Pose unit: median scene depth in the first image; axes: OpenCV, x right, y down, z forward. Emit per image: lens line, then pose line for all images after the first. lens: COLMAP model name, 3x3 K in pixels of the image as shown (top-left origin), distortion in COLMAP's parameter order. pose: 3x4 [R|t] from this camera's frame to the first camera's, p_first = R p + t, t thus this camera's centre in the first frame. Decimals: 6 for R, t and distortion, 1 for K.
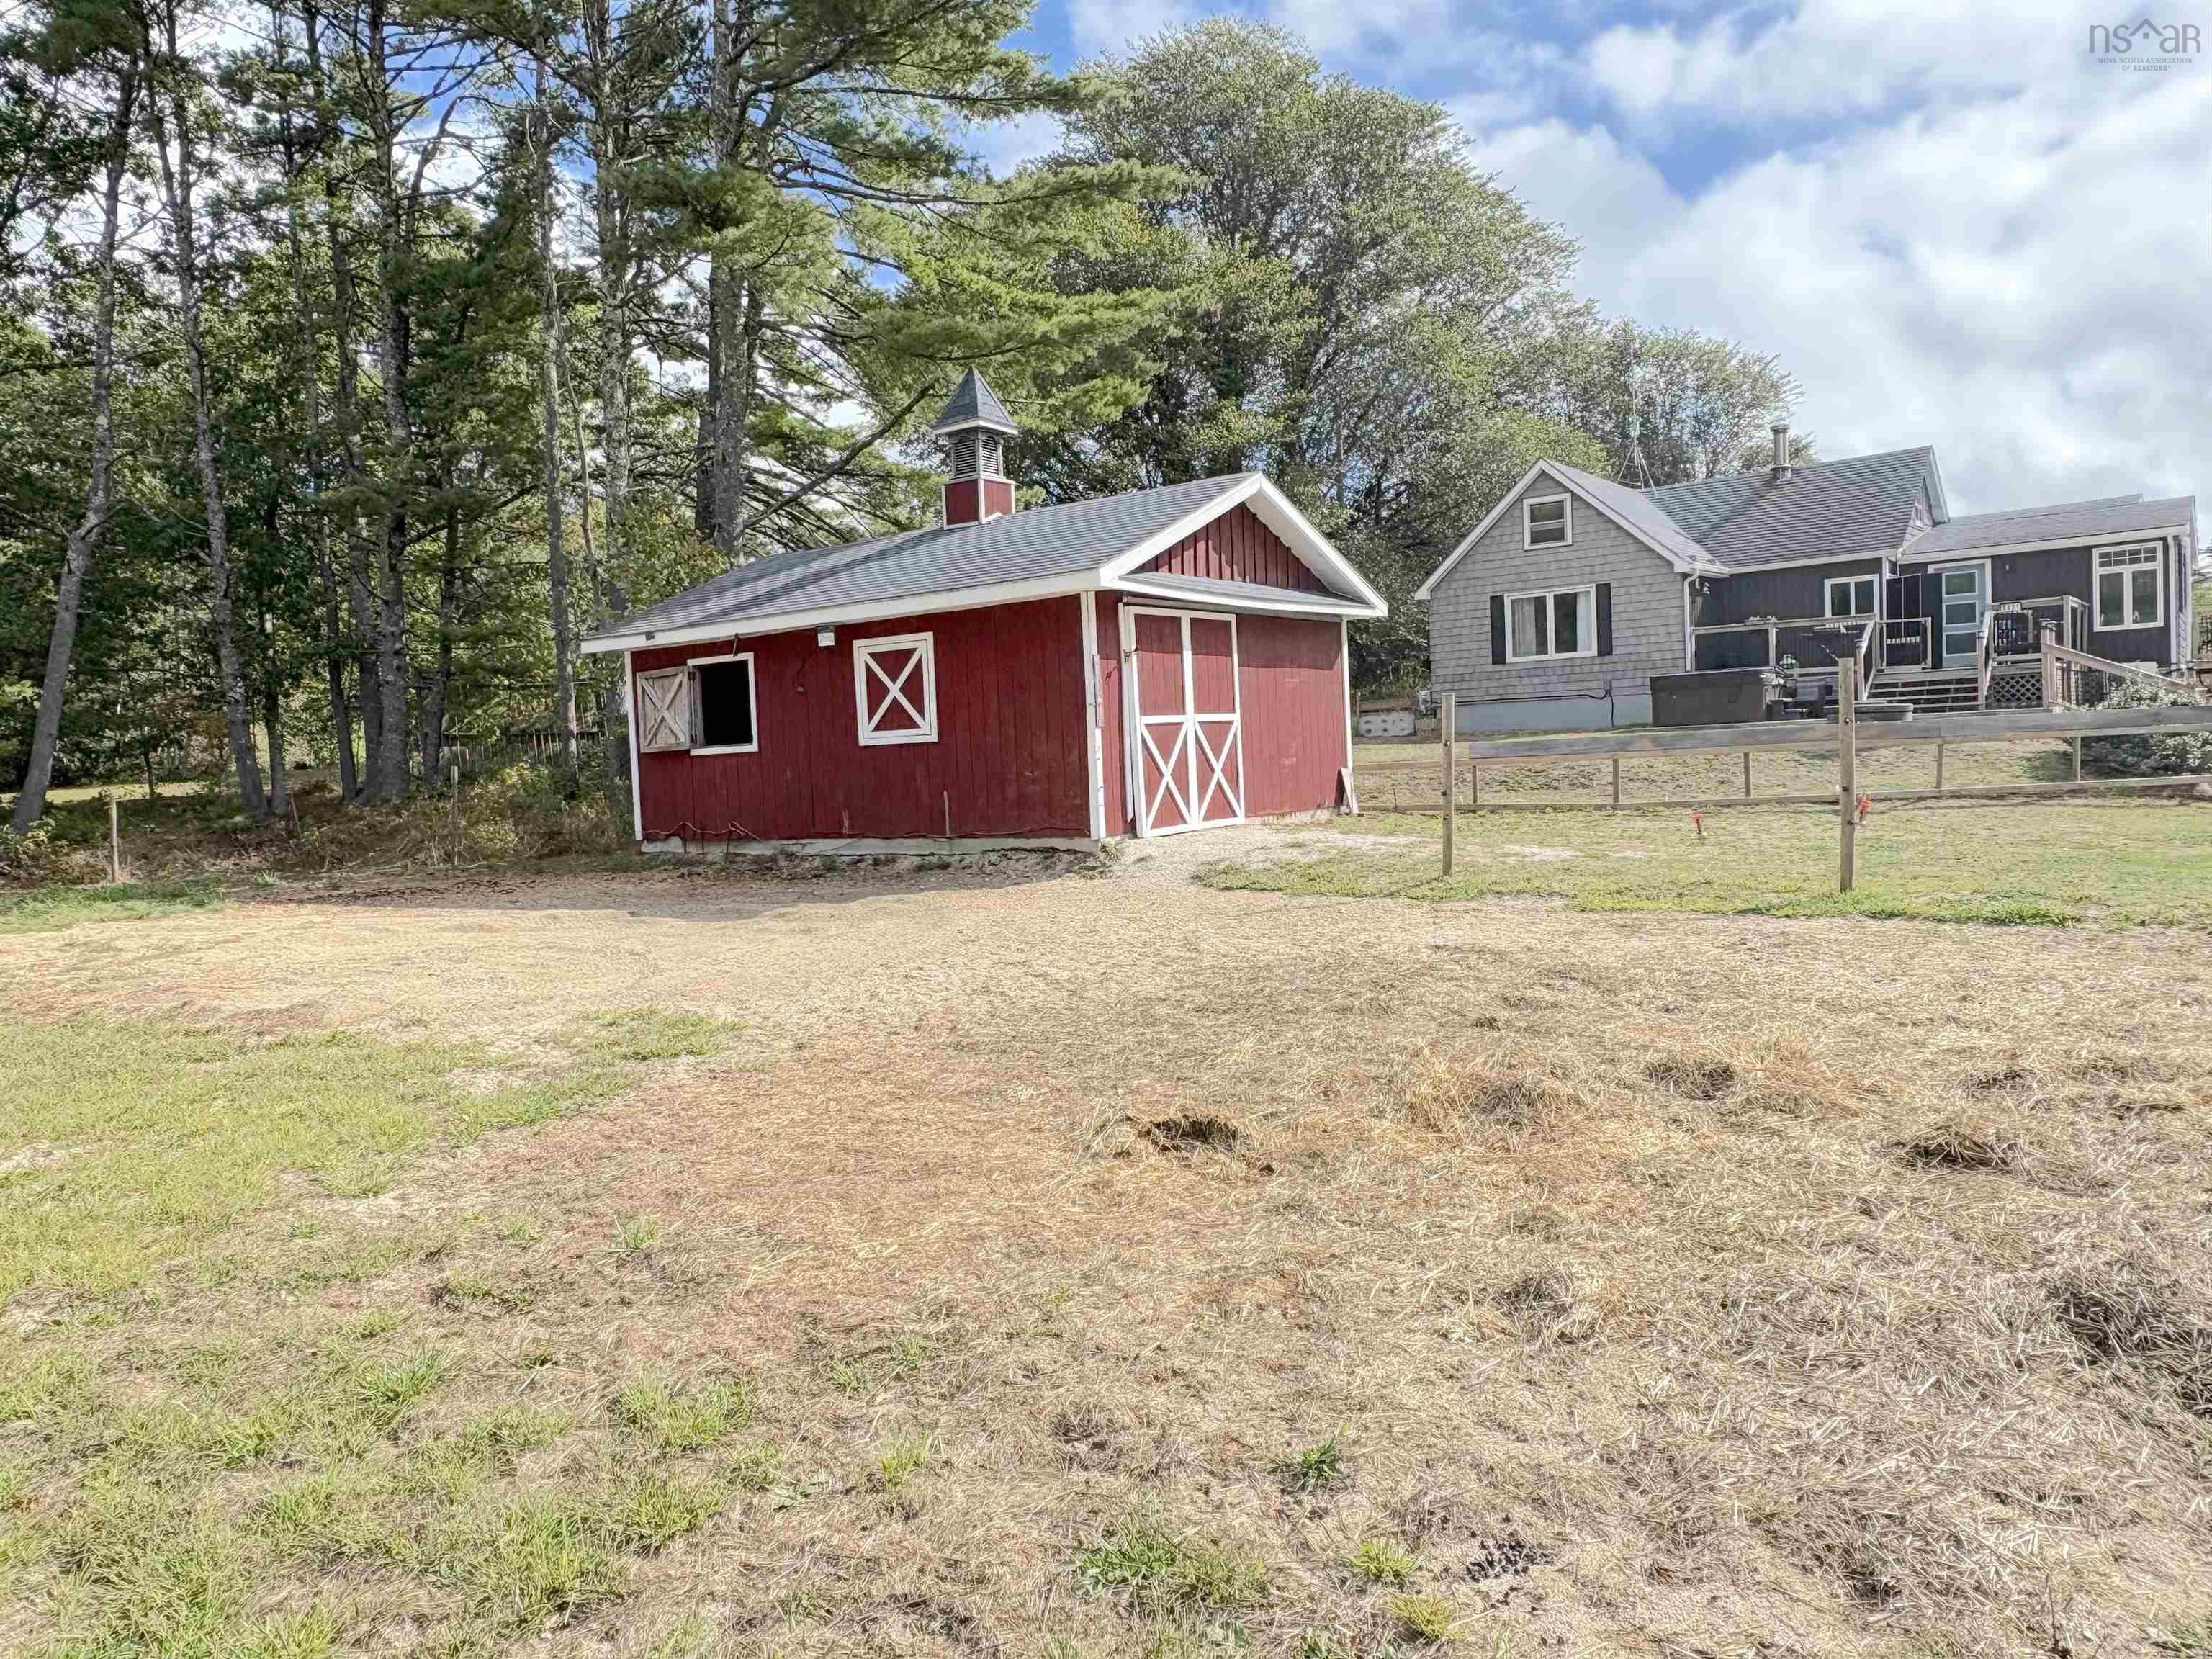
lens RADIAL K [[1470.7, 0, 1101.6], [0, 1470.7, 832.6], [0, 0, 1]] dist [-0.007301, 0.005129]
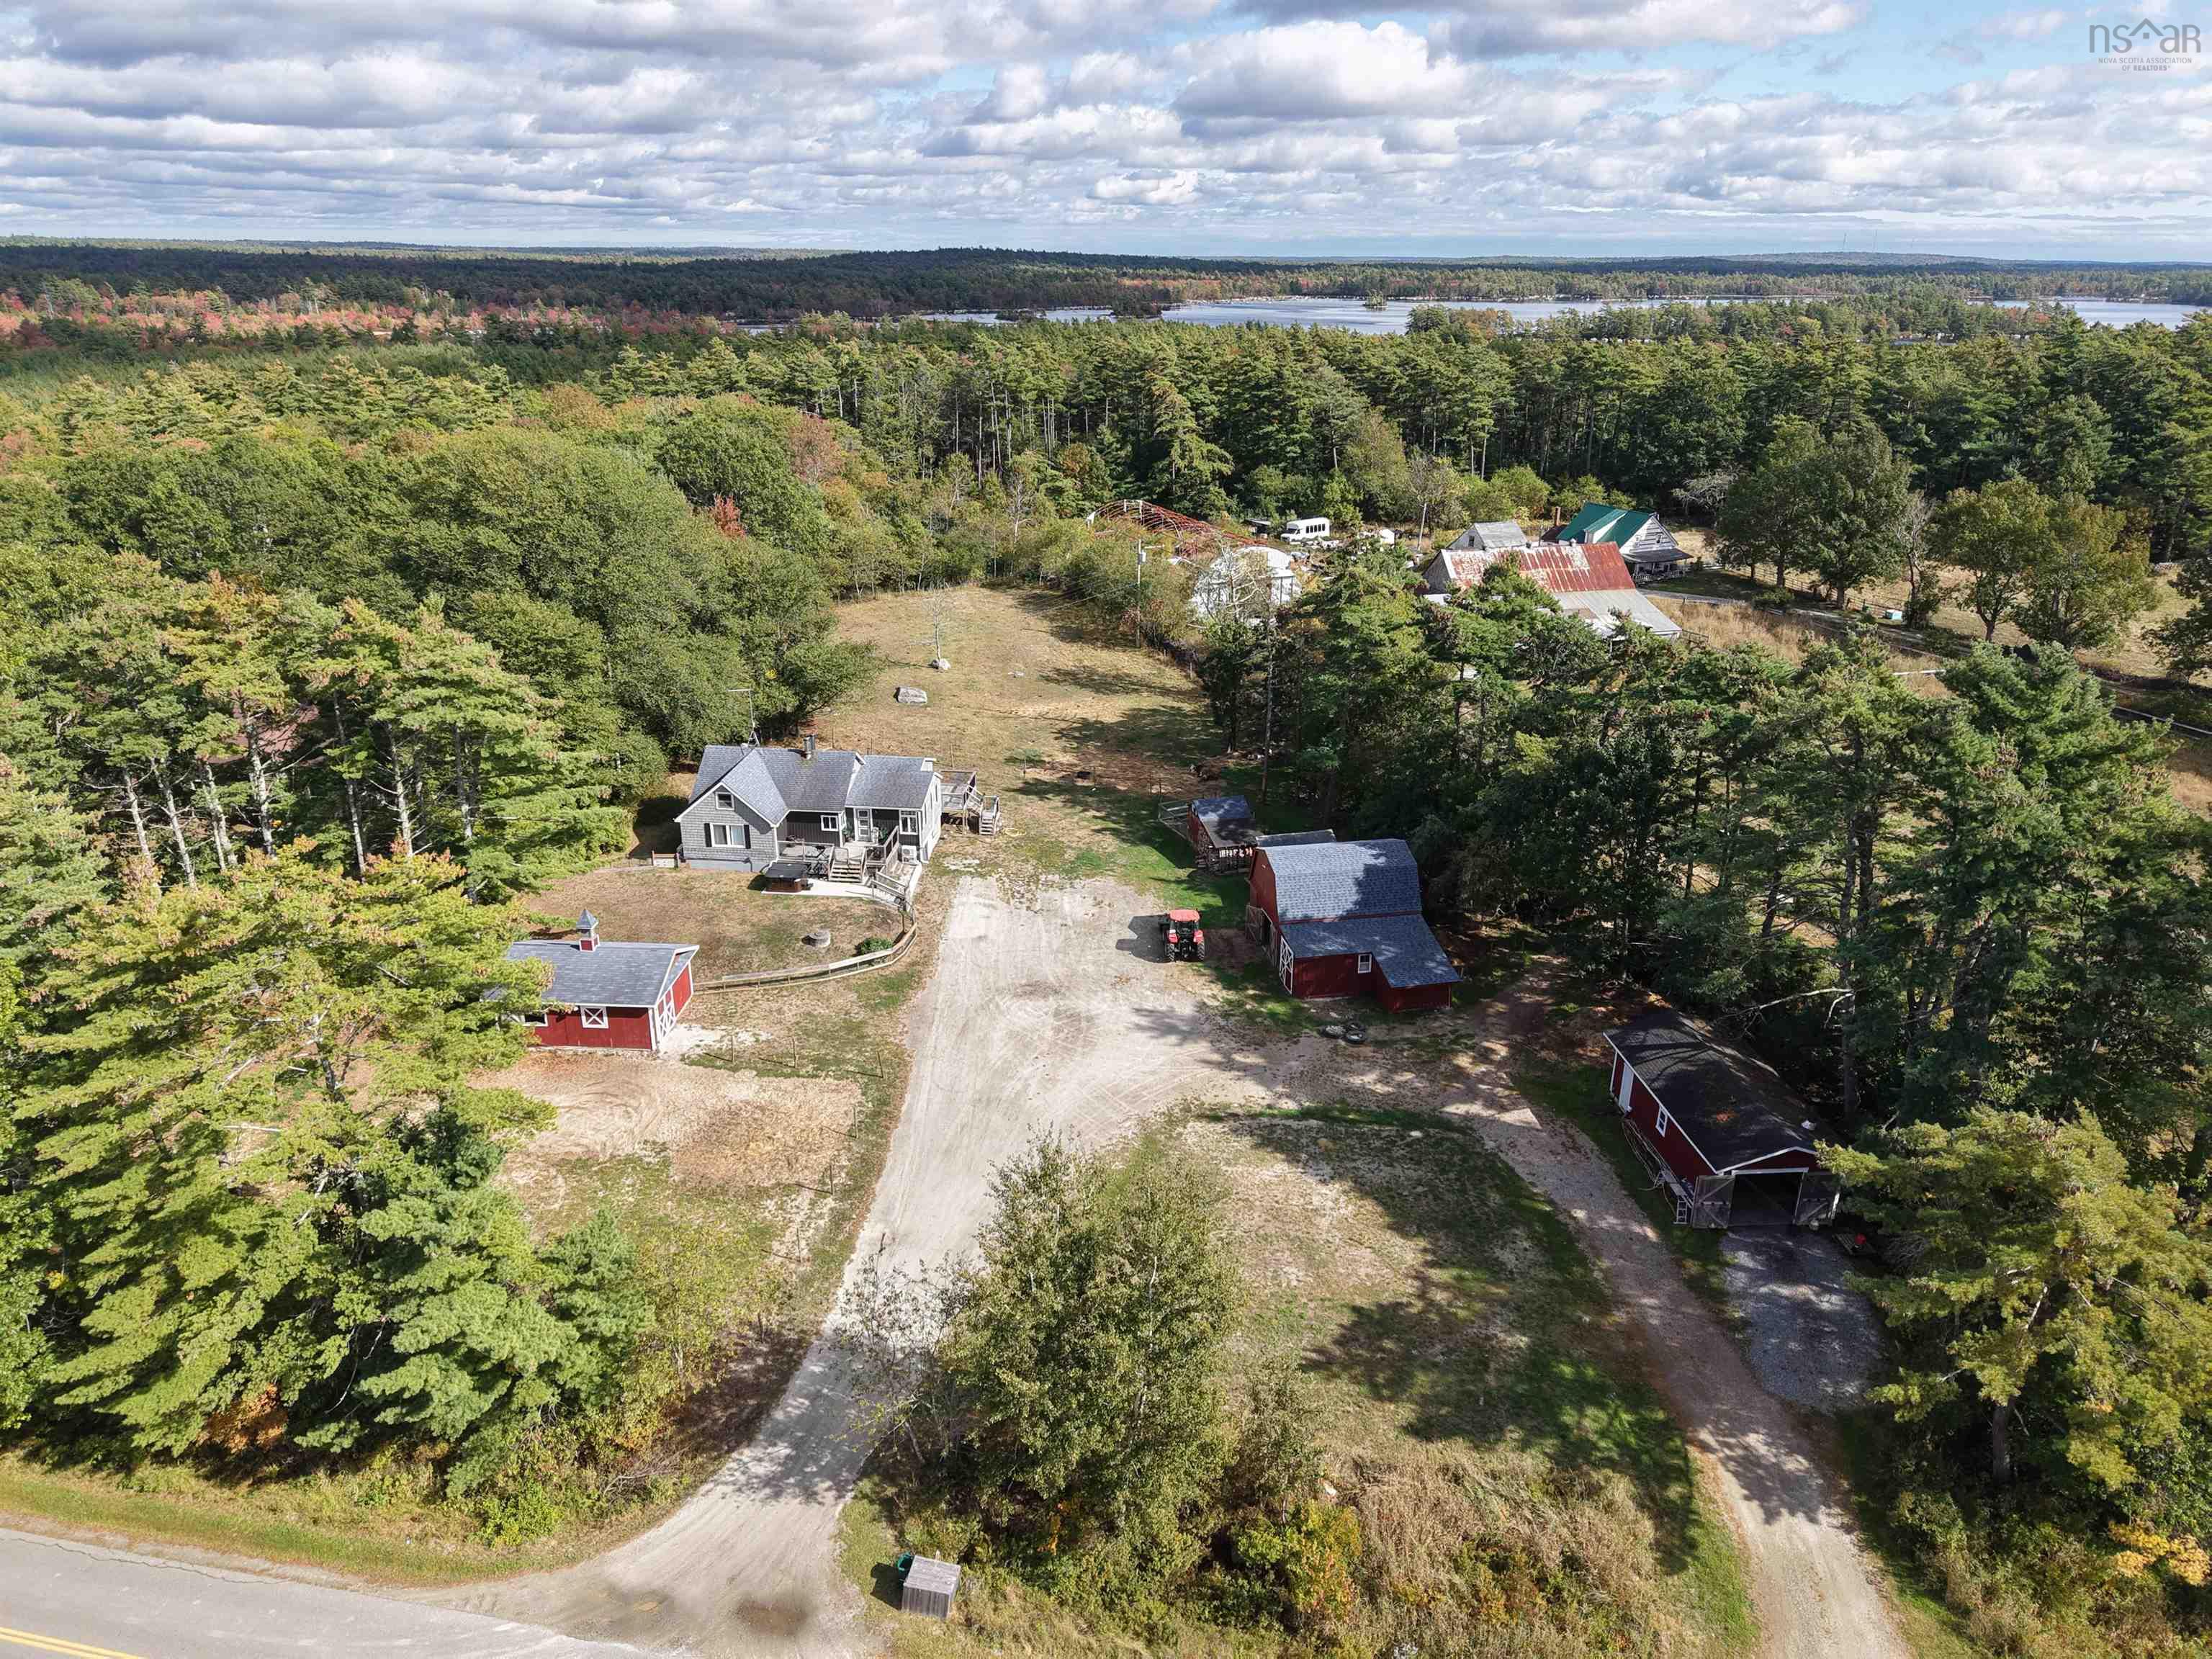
lens RADIAL K [[1477.5, 0, 1109.2], [0, 1477.5, 836.7], [0, 0, 1]] dist [0.041270, -0.043105]
pose [[0.837097, -0.146302, 0.527128, -0.947201], [-0.020493, 0.954513, 0.297464, -1.664016], [-0.546670, -0.259809, 0.796022, -2.711471]]
